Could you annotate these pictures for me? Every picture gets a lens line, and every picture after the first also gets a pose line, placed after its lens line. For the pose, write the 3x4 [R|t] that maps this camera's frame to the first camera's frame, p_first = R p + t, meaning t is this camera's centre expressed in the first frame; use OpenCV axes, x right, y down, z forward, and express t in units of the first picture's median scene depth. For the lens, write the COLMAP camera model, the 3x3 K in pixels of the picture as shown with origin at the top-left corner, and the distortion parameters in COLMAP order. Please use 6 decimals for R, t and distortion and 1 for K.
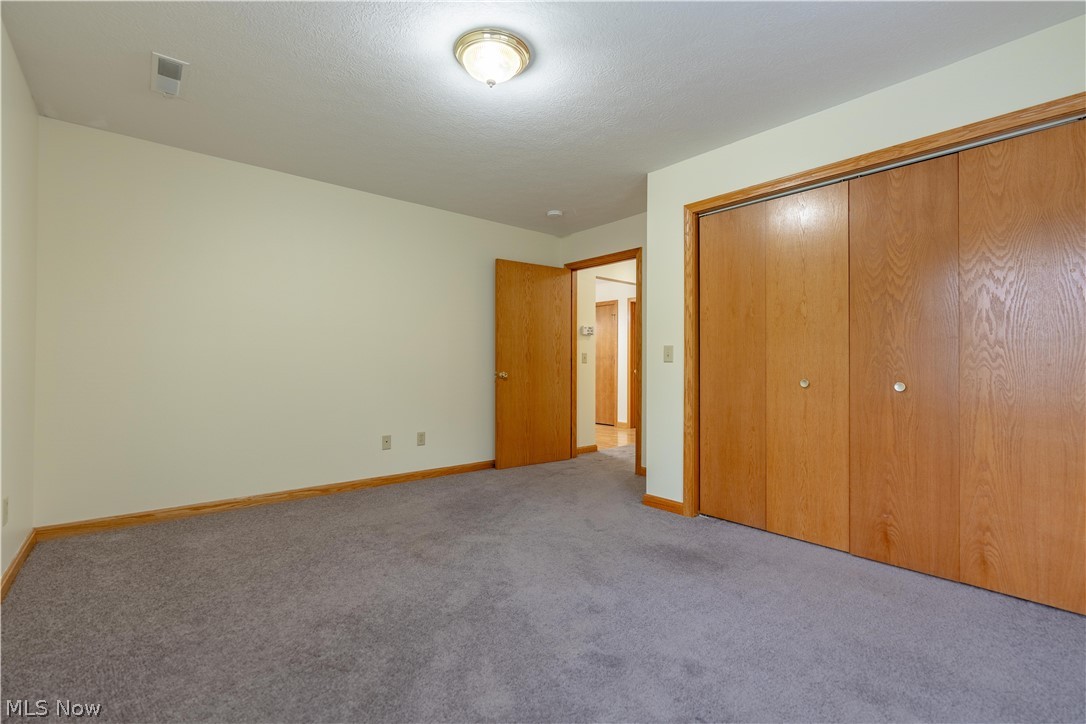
lens RADIAL K [[485.6, 0, 549.6], [0, 485.6, 364.8], [0, 0, 1]] dist [-0.005437, 0.001551]
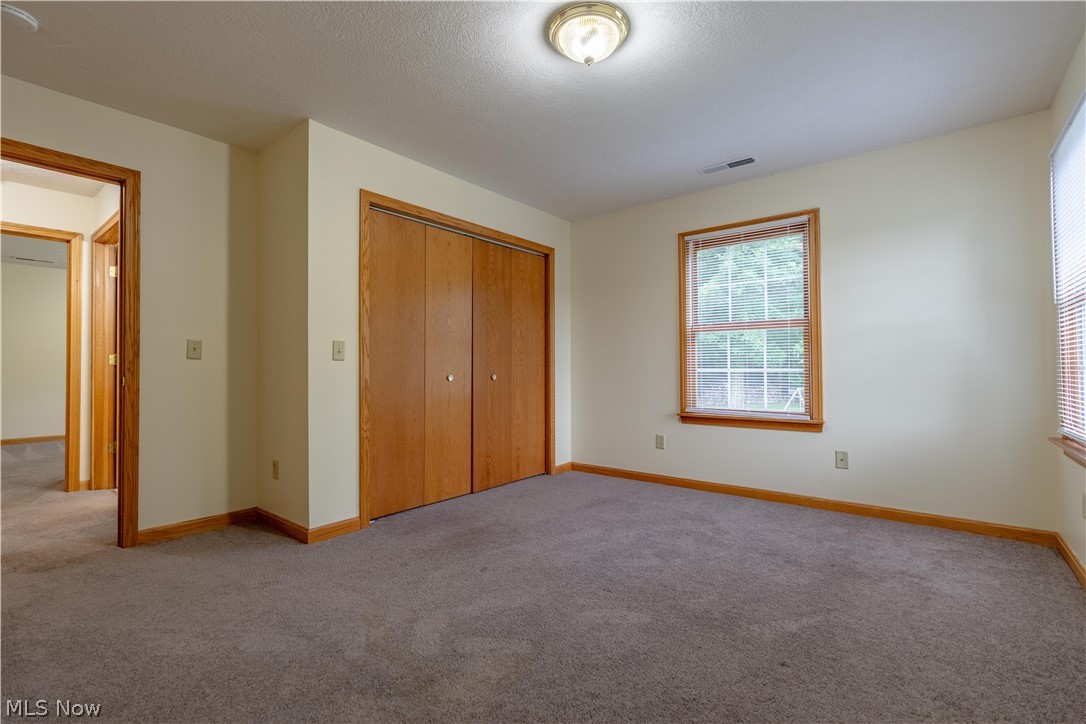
lens RADIAL K [[485.6, 0, 538.0], [0, 485.6, 362.4], [0, 0, 1]] dist [-0.005437, 0.001551]
pose [[-0.165071, 0.006184, 0.986262, -0.805829], [-0.000260, 0.999980, -0.006313, 0.004756], [-0.986282, -0.001299, -0.165067, 0.979379]]
